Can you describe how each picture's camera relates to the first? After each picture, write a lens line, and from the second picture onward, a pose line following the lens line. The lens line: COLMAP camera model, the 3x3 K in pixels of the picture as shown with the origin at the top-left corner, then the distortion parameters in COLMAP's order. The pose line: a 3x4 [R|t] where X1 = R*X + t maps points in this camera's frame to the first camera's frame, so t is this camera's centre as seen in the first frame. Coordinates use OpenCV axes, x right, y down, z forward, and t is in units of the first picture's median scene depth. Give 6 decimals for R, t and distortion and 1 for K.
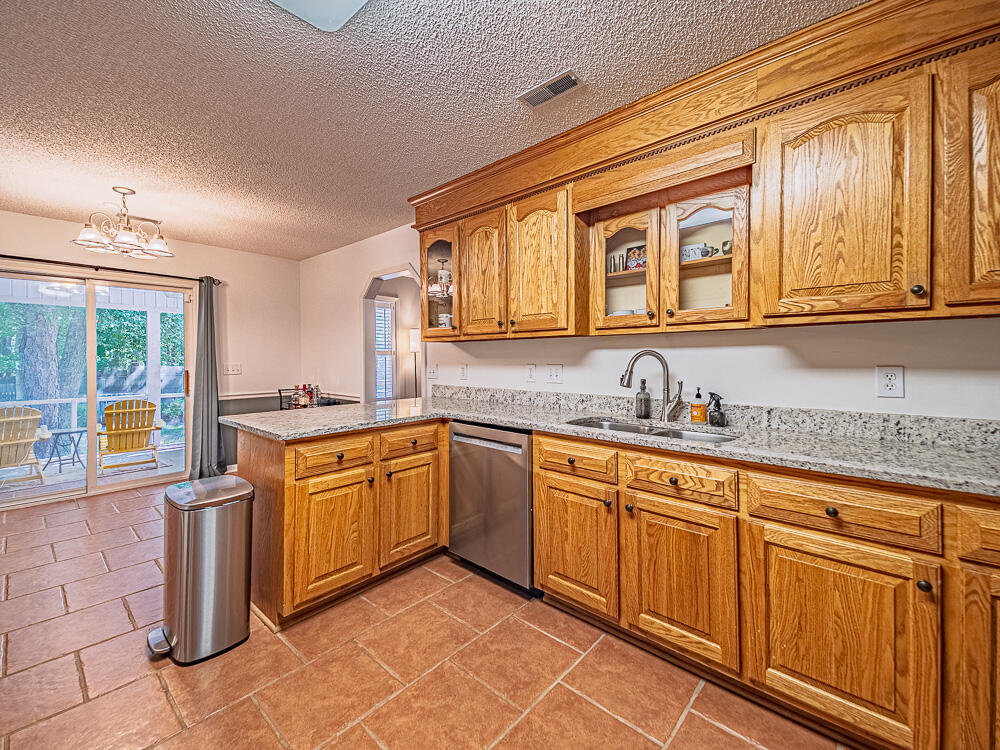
lens RADIAL K [[414.5, 0, 498.1], [0, 414.5, 360.7], [0, 0, 1]] dist [0.067819, -0.029274]
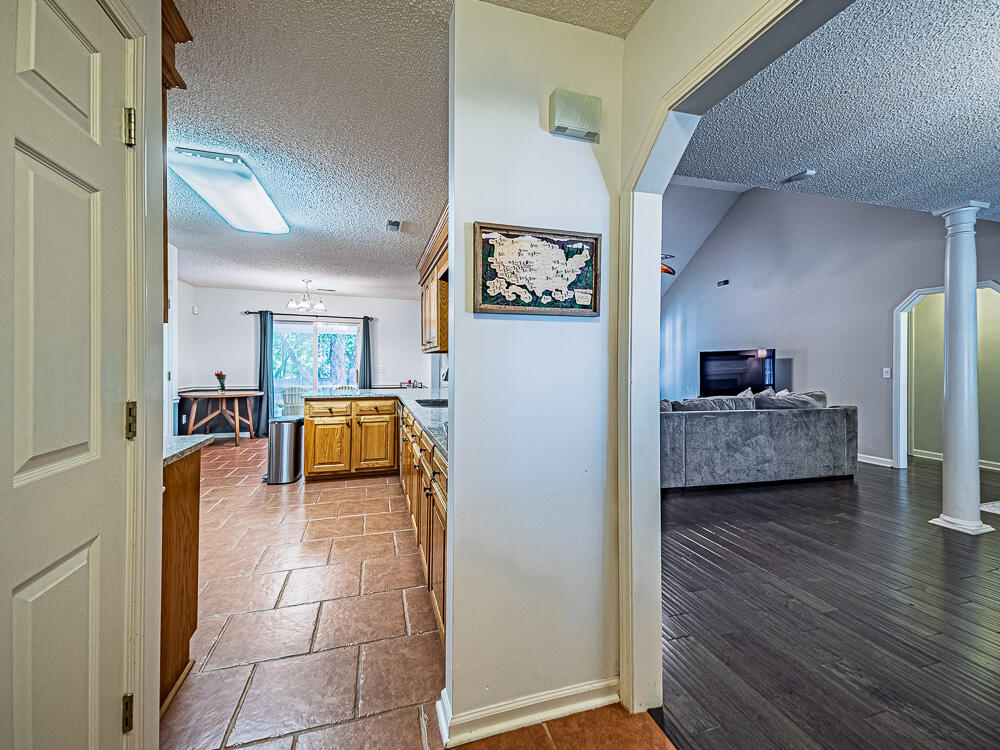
lens RADIAL K [[405.4, 0, 497.0], [0, 405.4, 362.2], [0, 0, 1]] dist [0.068455, -0.028261]
pose [[0.858824, 0.001894, -0.512267, 1.338982], [-0.007861, 0.999924, -0.009482, 0.003768], [0.512210, 0.012170, 0.858774, -0.328016]]
